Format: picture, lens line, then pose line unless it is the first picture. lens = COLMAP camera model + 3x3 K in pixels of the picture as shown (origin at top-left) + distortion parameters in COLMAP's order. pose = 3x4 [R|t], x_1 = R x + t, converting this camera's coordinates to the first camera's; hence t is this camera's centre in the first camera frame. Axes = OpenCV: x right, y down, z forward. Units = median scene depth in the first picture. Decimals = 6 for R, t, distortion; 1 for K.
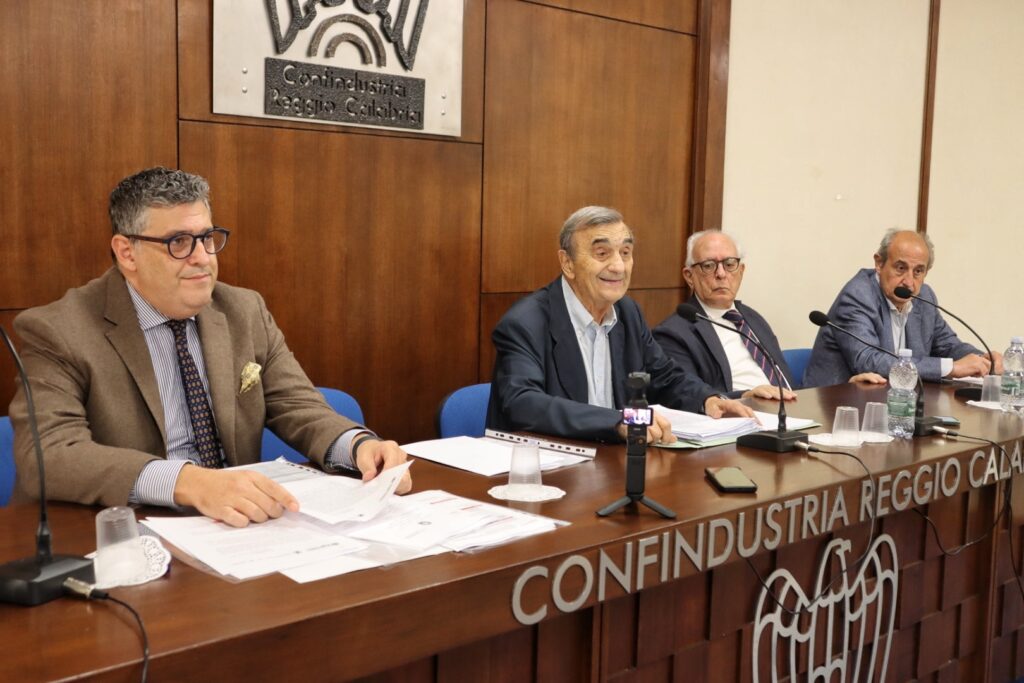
lens RADIAL K [[1138.9, 0, 510.5], [0, 1138.9, 332.3], [0, 0, 1]] dist [0.042658, 0.000000]
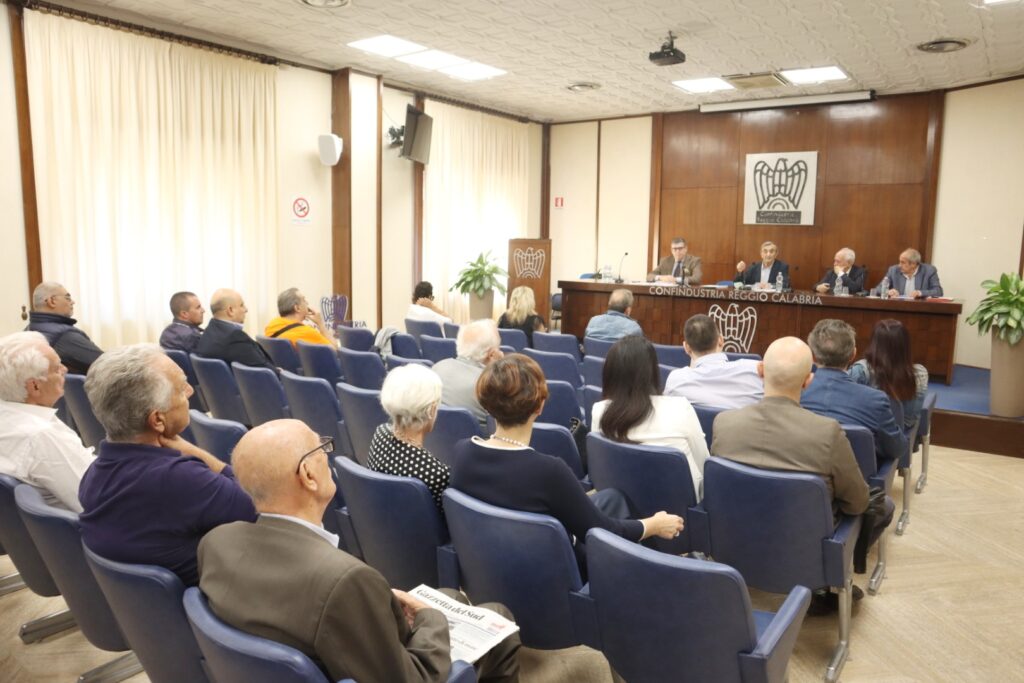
lens RADIAL K [[684.0, 0, 519.6], [0, 684.0, 338.1], [0, 0, 1]] dist [-0.070752, 0.010469]
pose [[0.200377, 0.109262, -0.973607, 2.911931], [-0.108800, 0.990097, 0.088720, 0.156508], [0.973659, 0.088151, 0.210280, -0.549244]]
